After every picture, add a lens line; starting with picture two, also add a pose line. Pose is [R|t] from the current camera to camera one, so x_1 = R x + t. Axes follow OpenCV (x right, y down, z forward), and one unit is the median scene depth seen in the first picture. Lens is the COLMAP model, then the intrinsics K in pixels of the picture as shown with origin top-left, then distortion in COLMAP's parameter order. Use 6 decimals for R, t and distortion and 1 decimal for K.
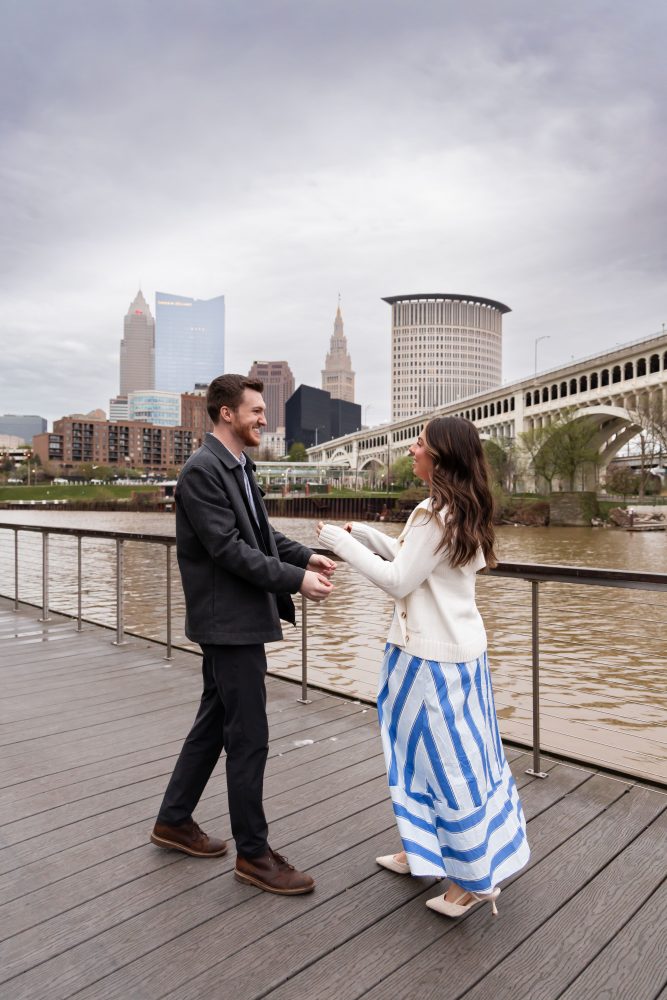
lens RADIAL K [[764.9, 0, 359.8], [0, 764.9, 497.1], [0, 0, 1]] dist [0.031998, -0.000823]
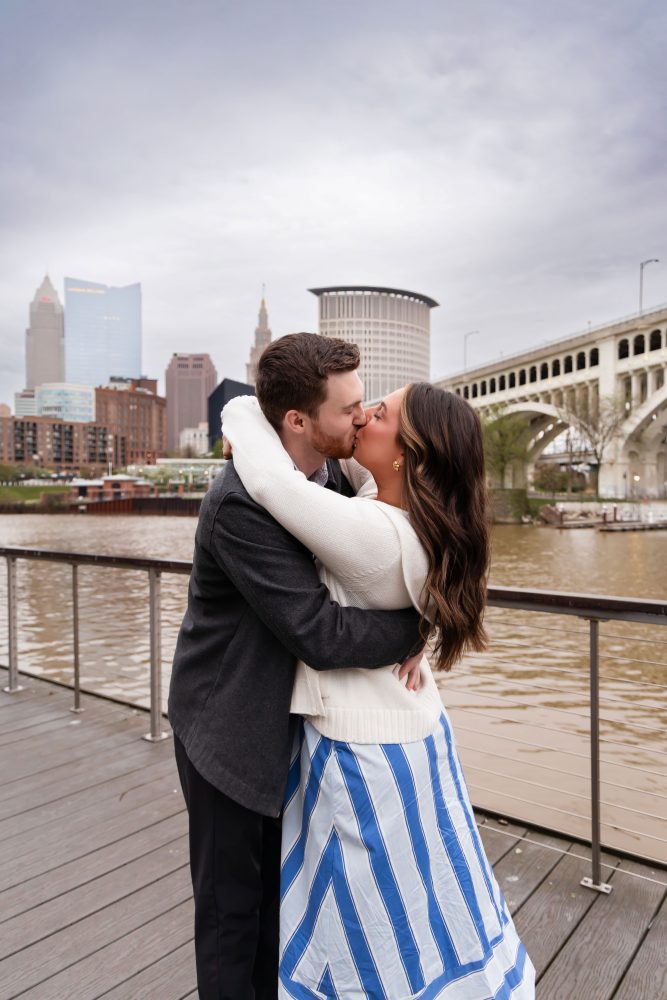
lens RADIAL K [[713.8, 0, 344.7], [0, 713.8, 499.6], [0, 0, 1]] dist [0.006288, 0.003351]
pose [[0.993769, -0.010099, 0.111002, -0.028602], [0.009041, 0.999909, 0.010034, -0.003839], [-0.111093, -0.008968, 0.993770, 0.101087]]
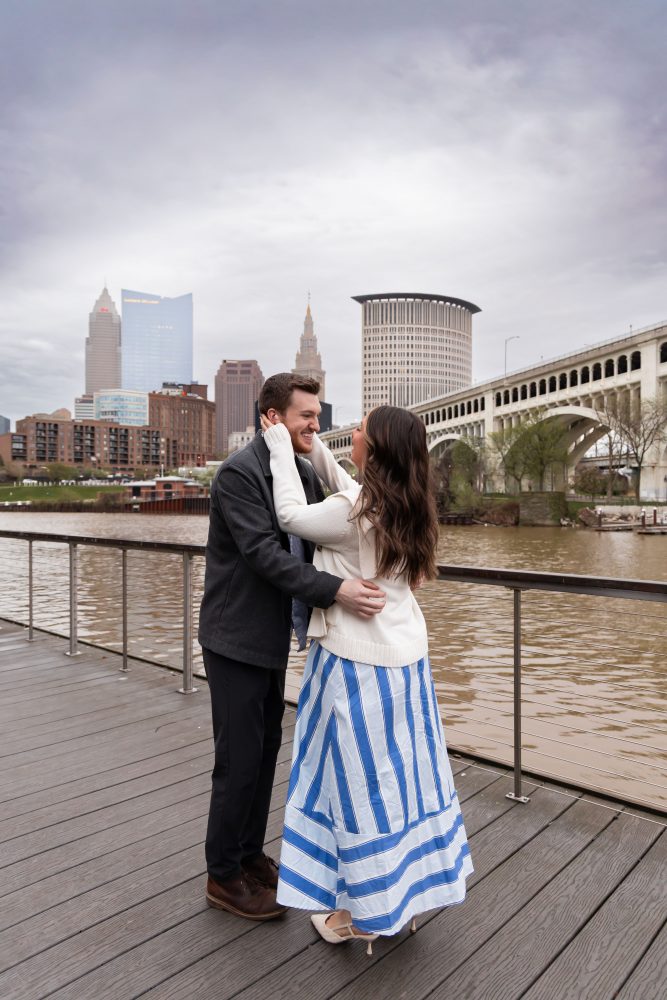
lens RADIAL K [[764.9, 0, 359.8], [0, 764.9, 497.1], [0, 0, 1]] dist [0.031998, -0.000823]
pose [[0.999277, -0.002501, 0.037938, 0.000395], [0.002499, 0.999997, 0.000120, -0.000153], [-0.037938, -0.000025, 0.999280, 0.005009]]
